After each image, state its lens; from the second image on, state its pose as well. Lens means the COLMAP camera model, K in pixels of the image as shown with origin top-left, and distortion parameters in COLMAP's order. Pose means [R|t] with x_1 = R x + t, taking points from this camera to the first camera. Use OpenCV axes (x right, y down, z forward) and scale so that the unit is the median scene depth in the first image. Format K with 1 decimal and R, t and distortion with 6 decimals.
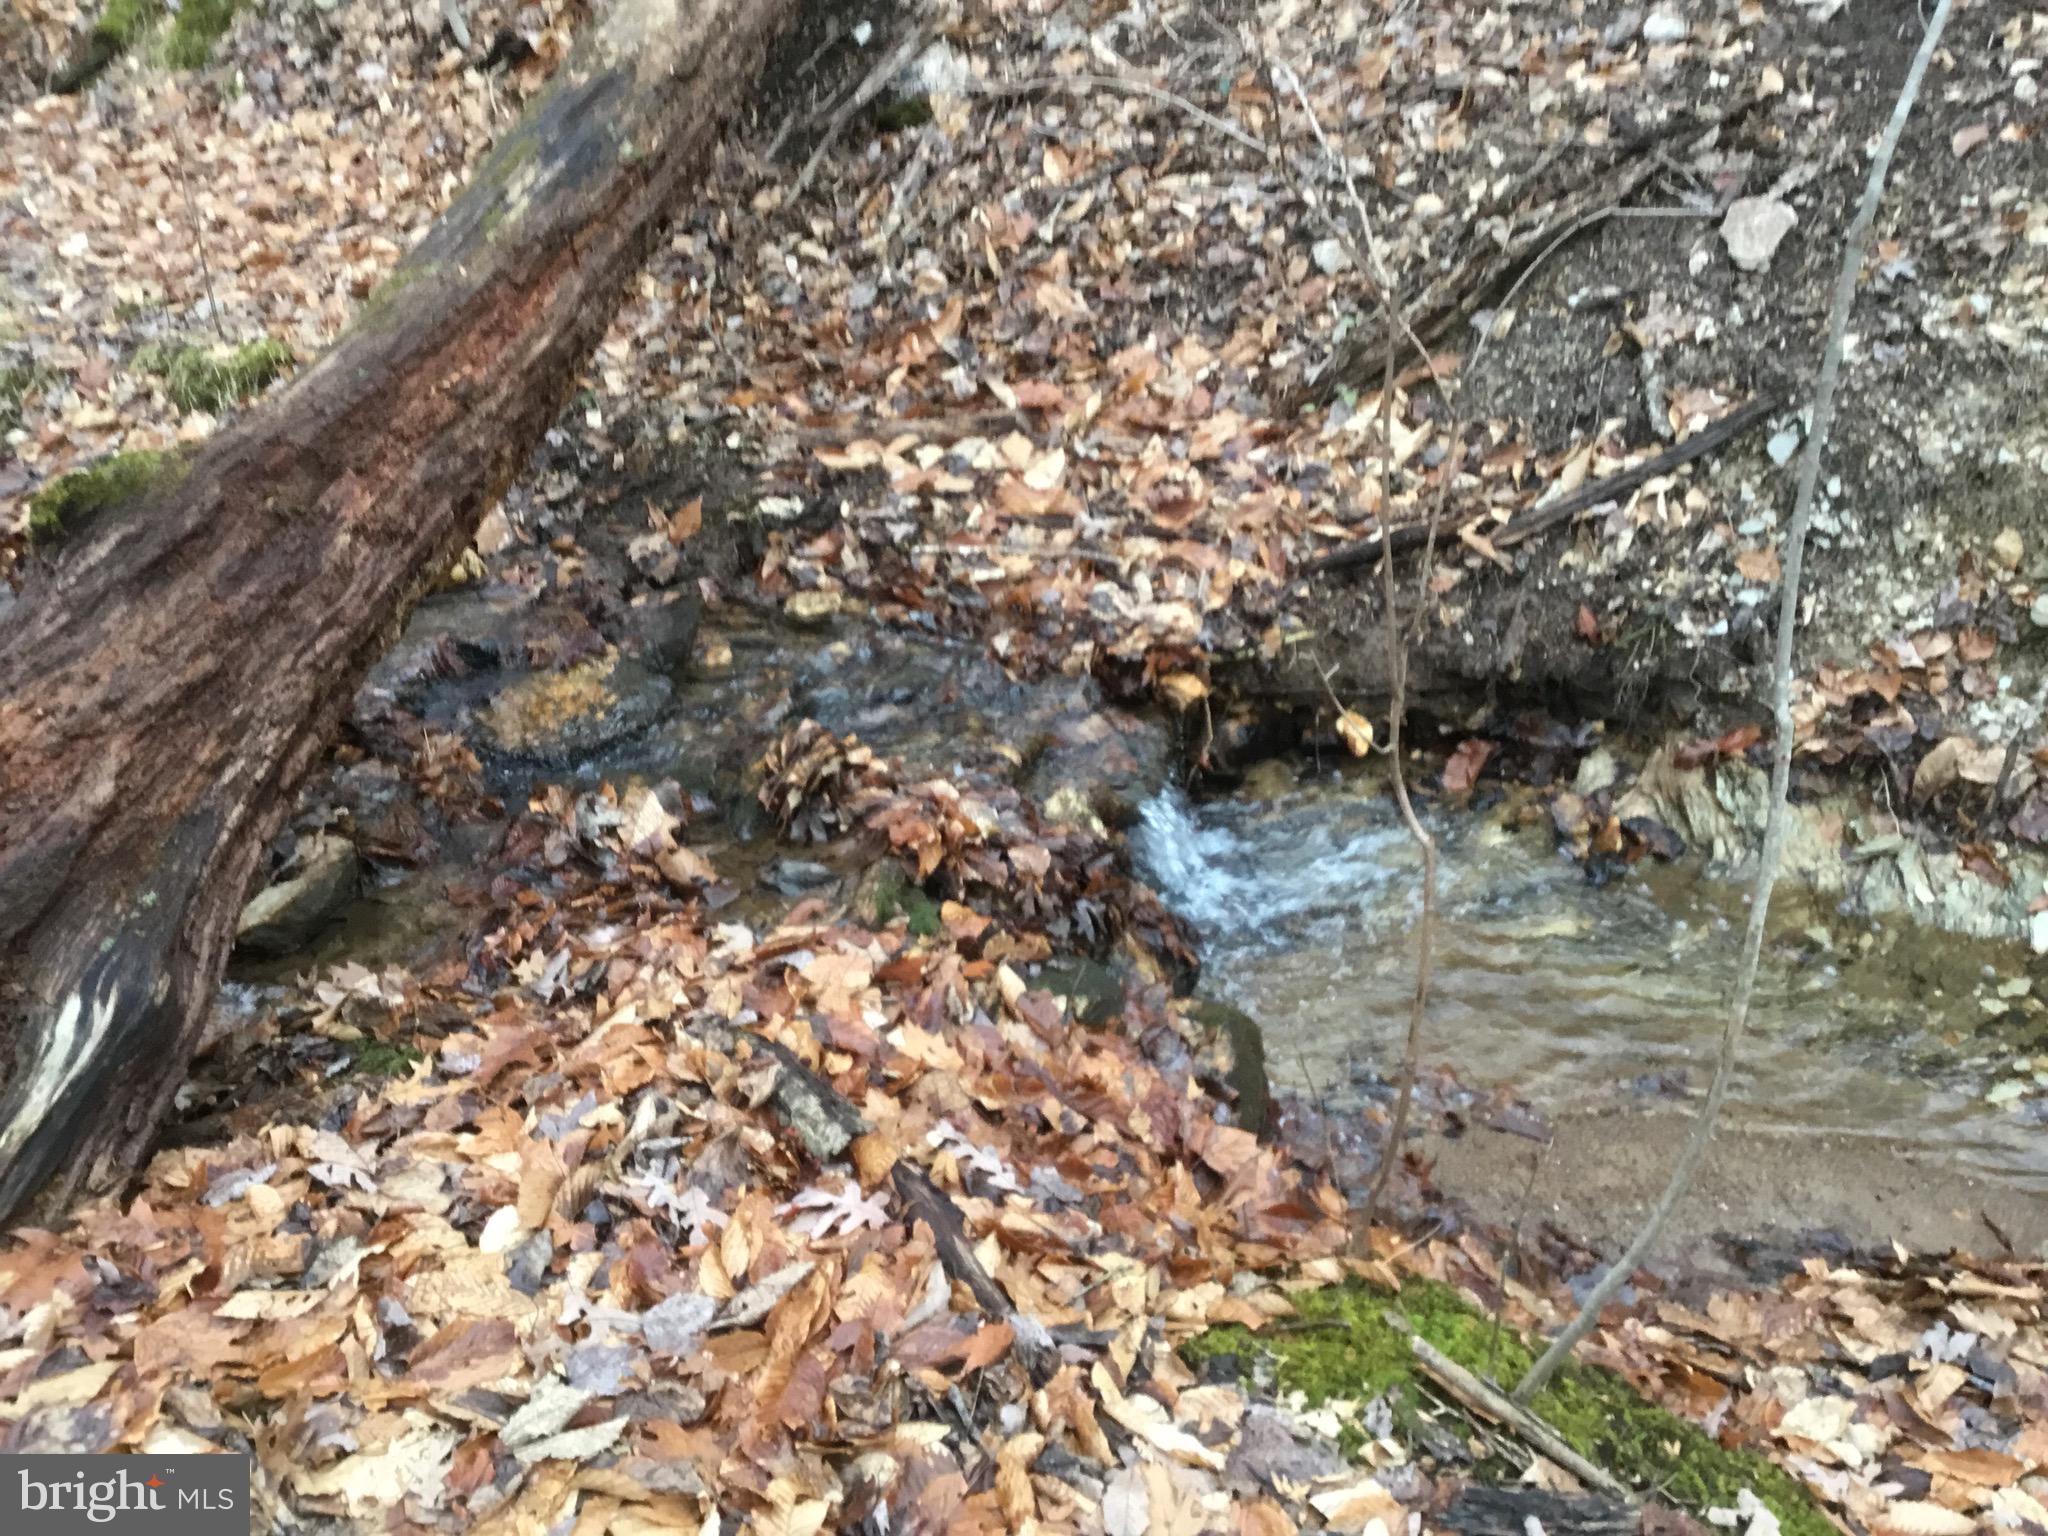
lens RADIAL K [[1894.0, 0, 1024.0], [0, 1894.0, 768.0], [0, 0, 1]] dist [0.036750, 0.007631]
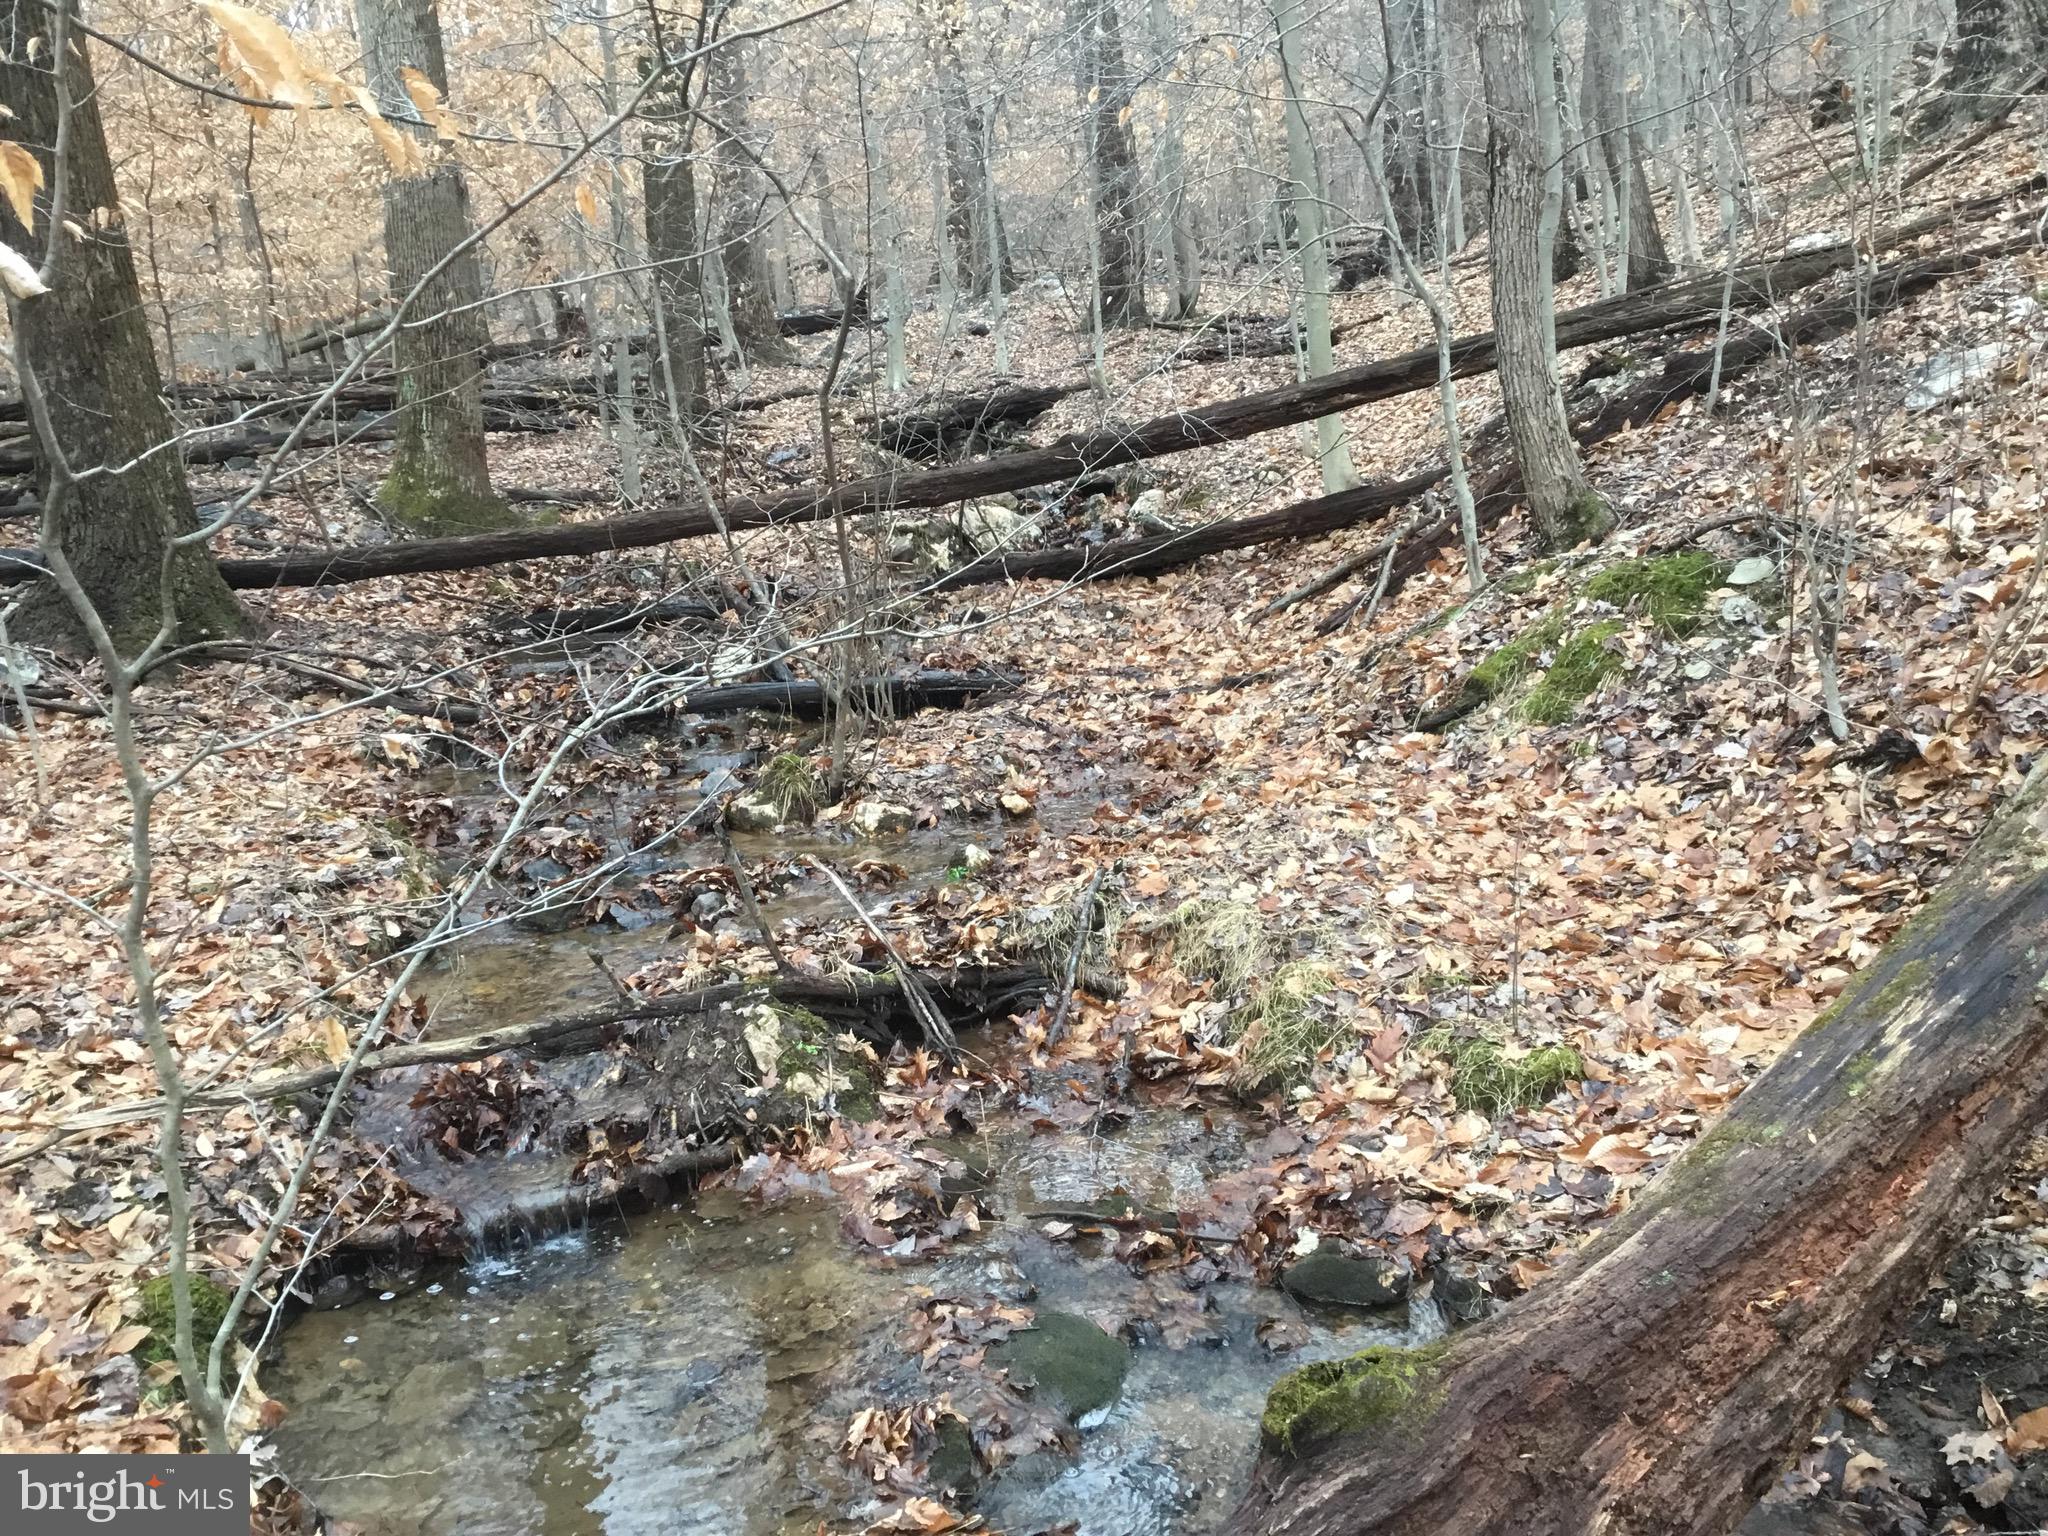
lens RADIAL K [[1851.5, 0, 1024.0], [0, 1851.5, 768.0], [0, 0, 1]] dist [-0.026126, -0.001379]
pose [[0.788827, 0.122176, -0.602350, -0.072023], [-0.256468, 0.956073, -0.141944, -0.144496], [0.558549, 0.266452, 0.785510, 0.105234]]
